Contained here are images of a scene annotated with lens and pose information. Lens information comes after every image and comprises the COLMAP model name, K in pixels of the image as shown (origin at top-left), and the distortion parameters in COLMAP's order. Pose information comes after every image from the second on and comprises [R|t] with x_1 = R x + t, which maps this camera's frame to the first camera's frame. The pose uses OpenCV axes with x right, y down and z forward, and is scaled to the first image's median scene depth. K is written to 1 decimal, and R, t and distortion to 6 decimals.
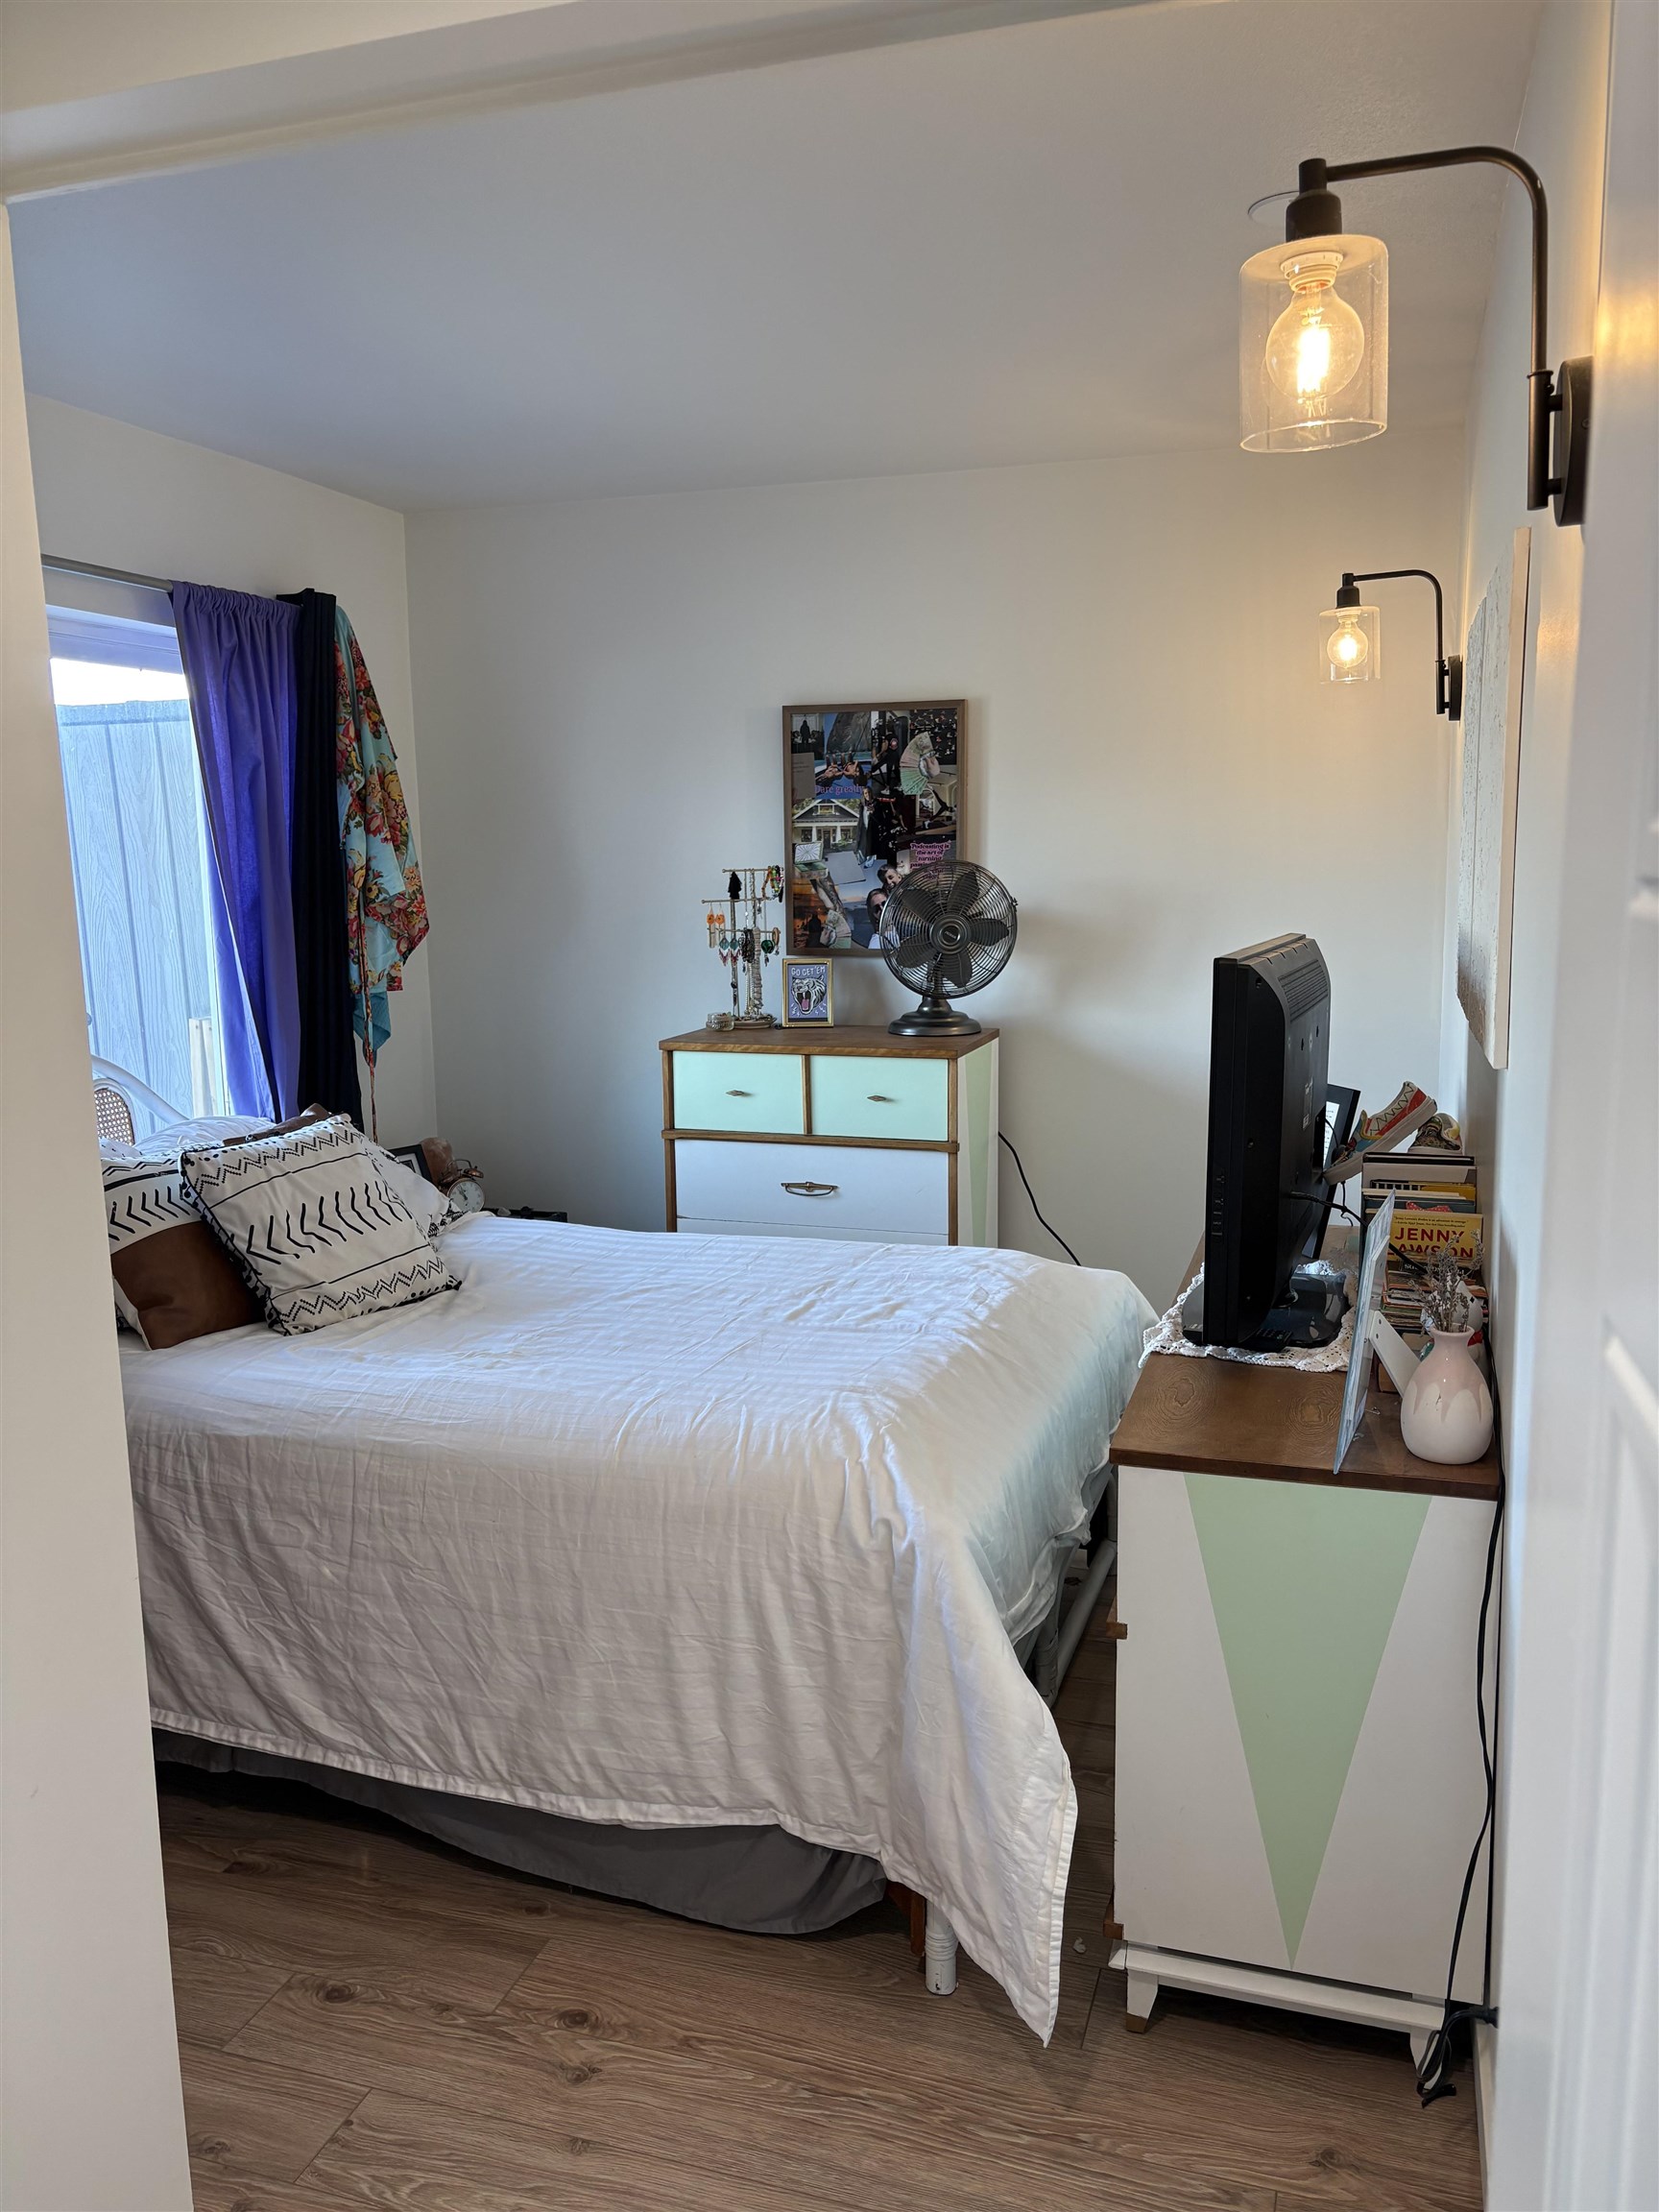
lens RADIAL K [[1678.4, 0, 842.0], [0, 1678.4, 1130.2], [0, 0, 1]] dist [0.057997, -0.064216]
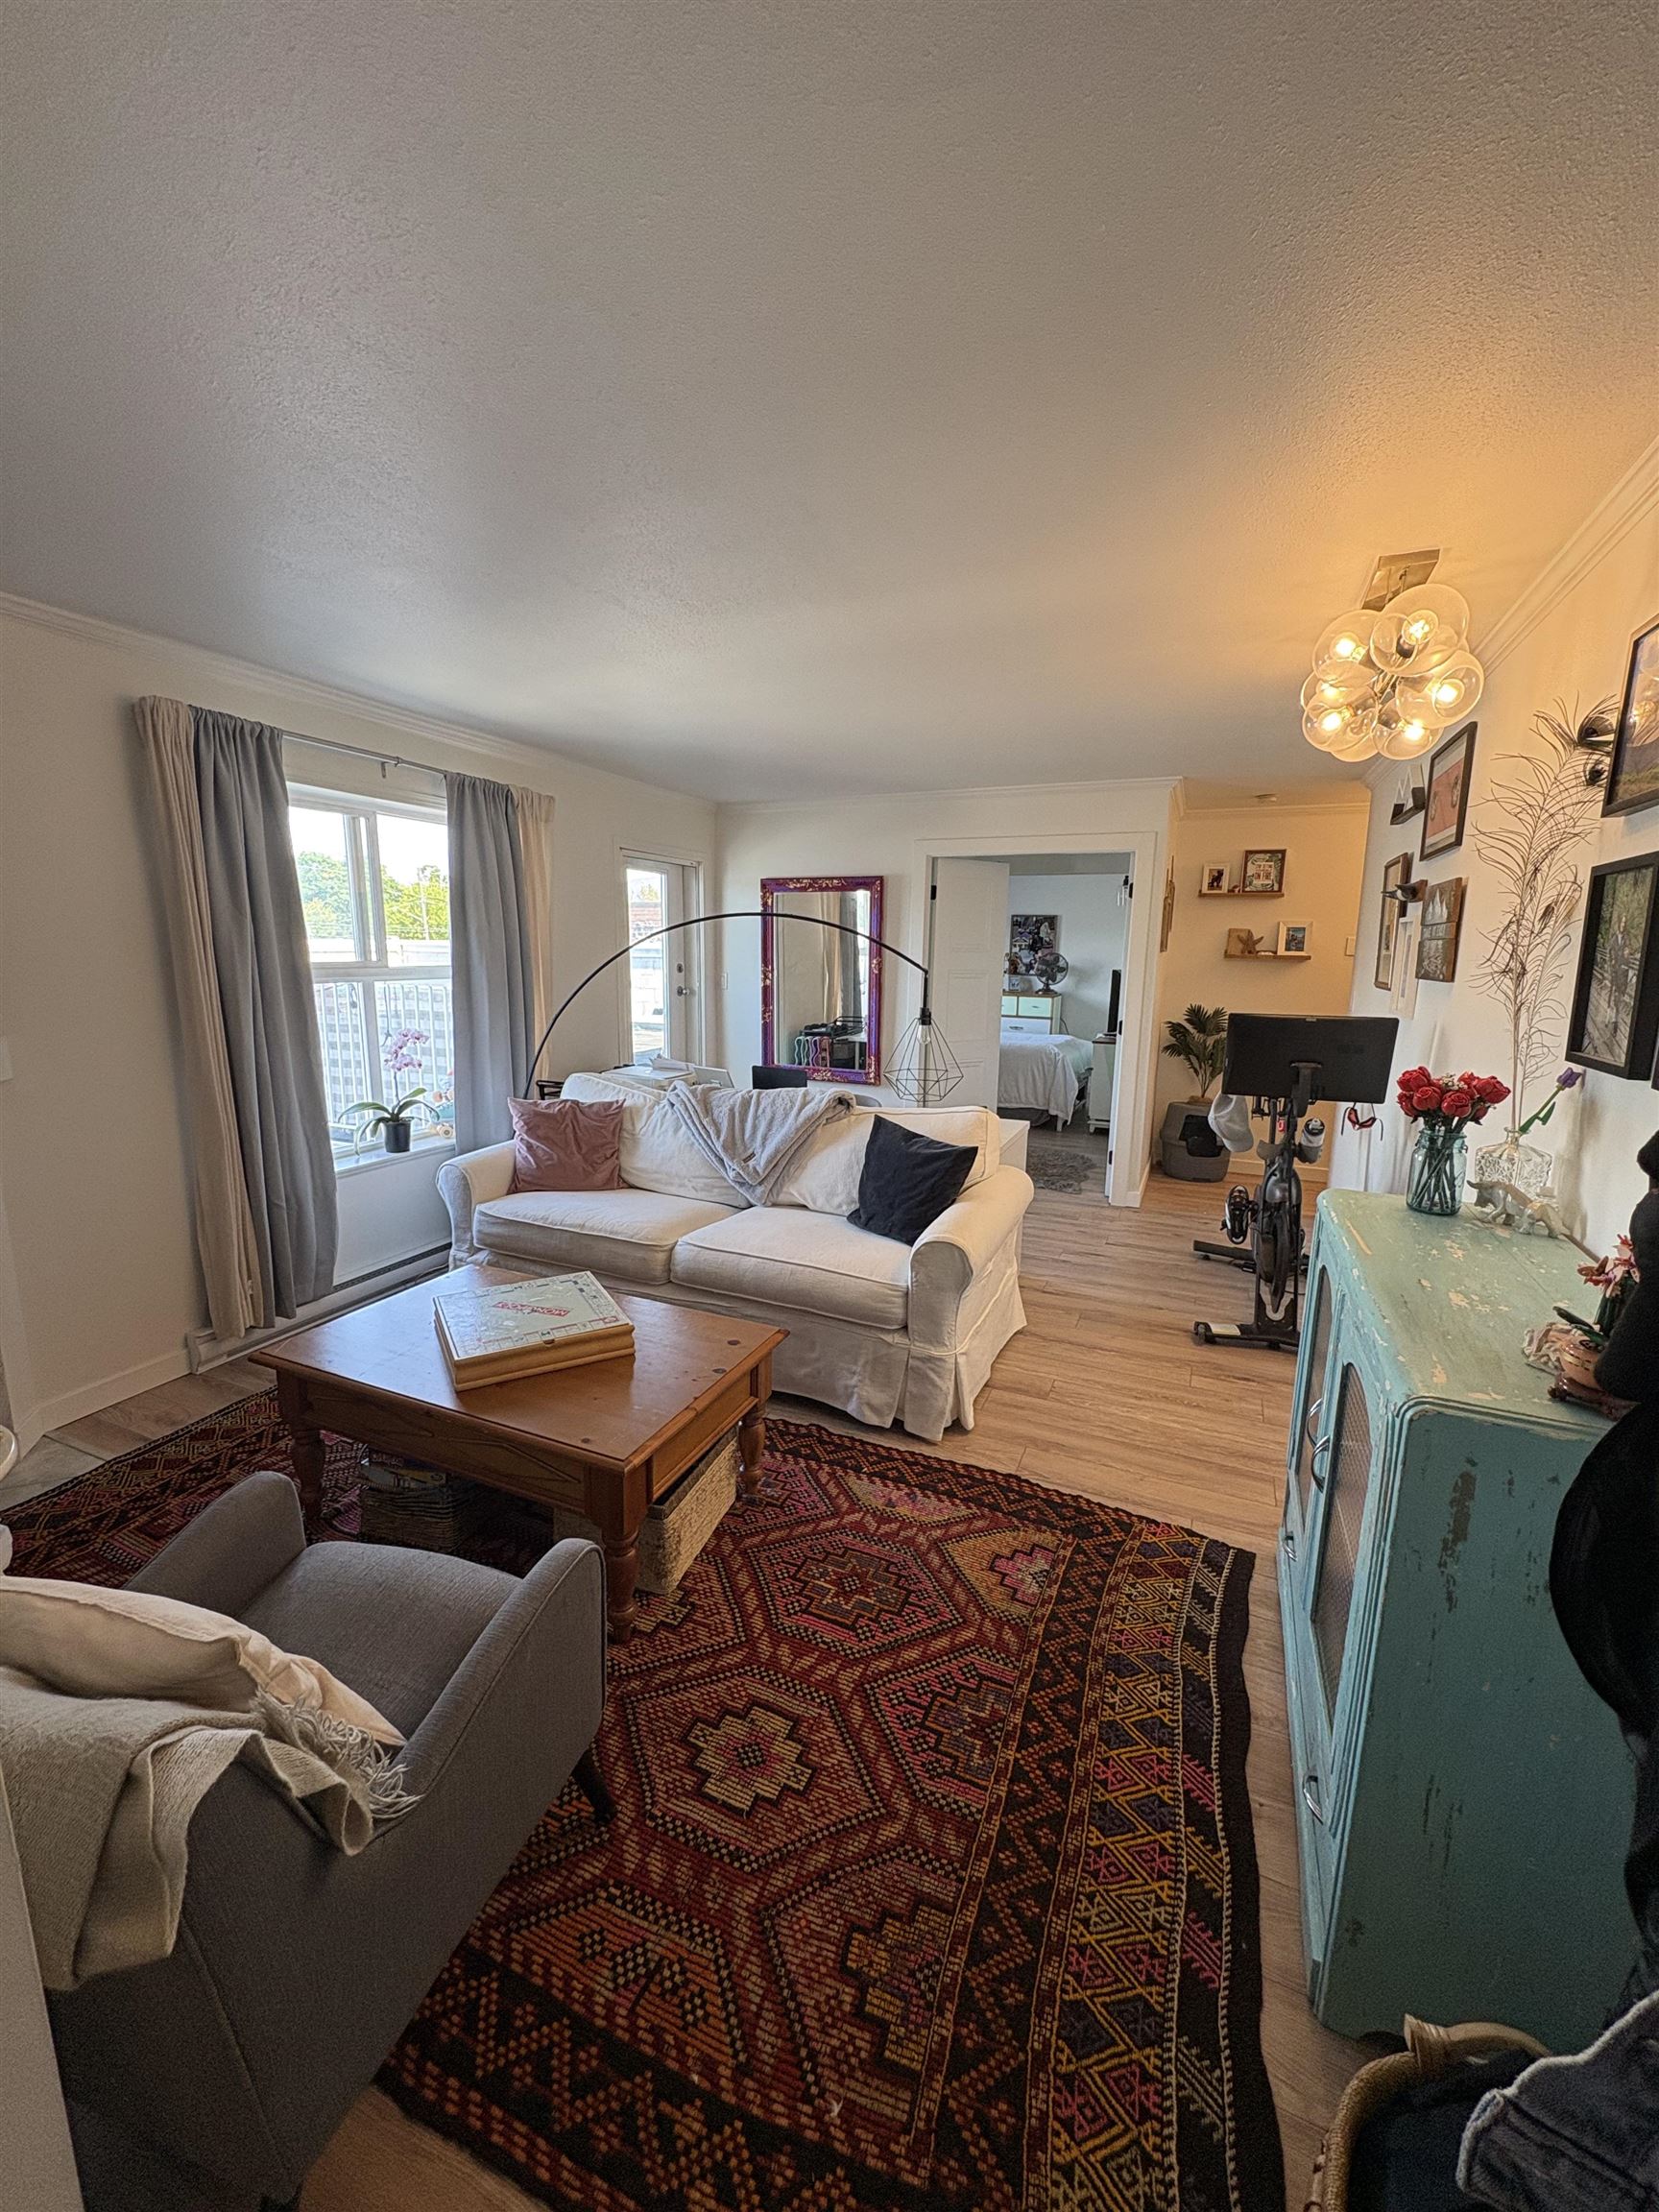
lens RADIAL K [[879.0, 0, 829.5], [0, 879.0, 1106.0], [0, 0, 1]] dist [0.000056, -0.000236]
pose [[0.993802, 0.046163, -0.101128, -0.421654], [-0.044625, 0.998852, 0.017421, 0.355047], [0.101817, -0.012801, 0.994721, -2.124607]]
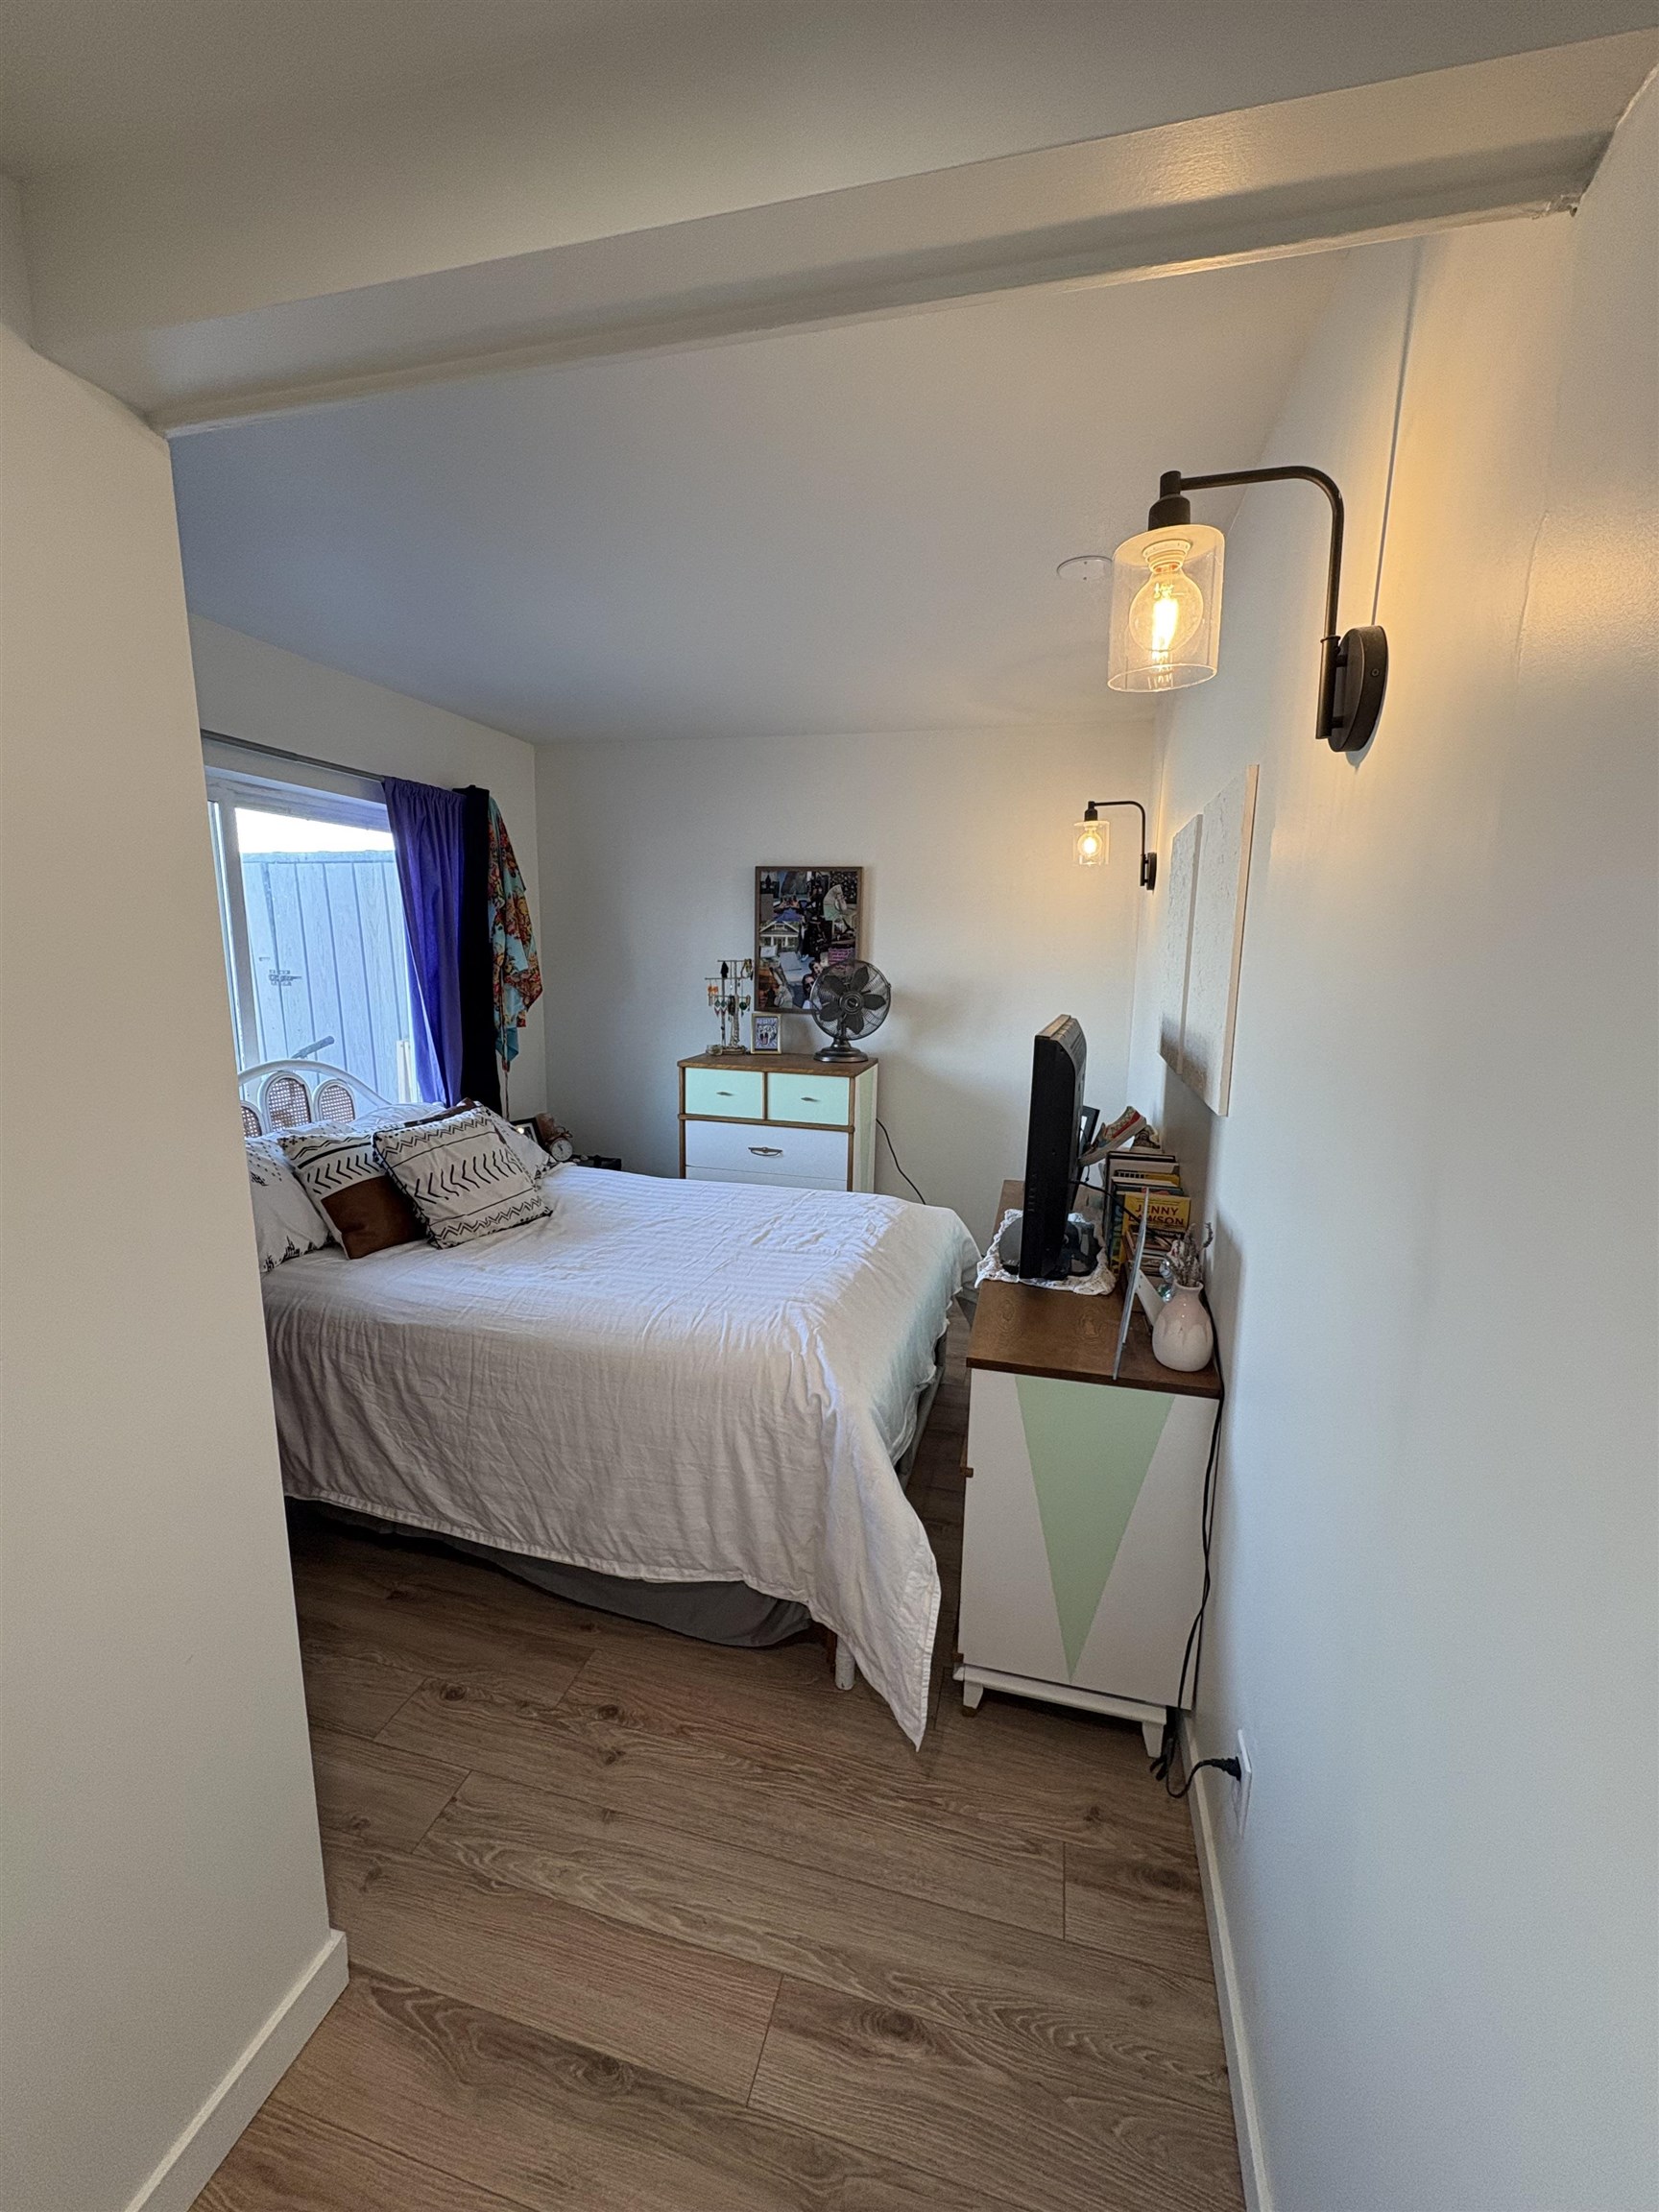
lens RADIAL K [[879.0, 0, 829.5], [0, 879.0, 1106.0], [0, 0, 1]] dist [0.000056, -0.000236]
pose [[0.997945, 0.021556, 0.060350, -0.015153], [-0.022436, 0.999651, 0.013955, -0.039223], [-0.060028, -0.015281, 0.998080, 0.175044]]
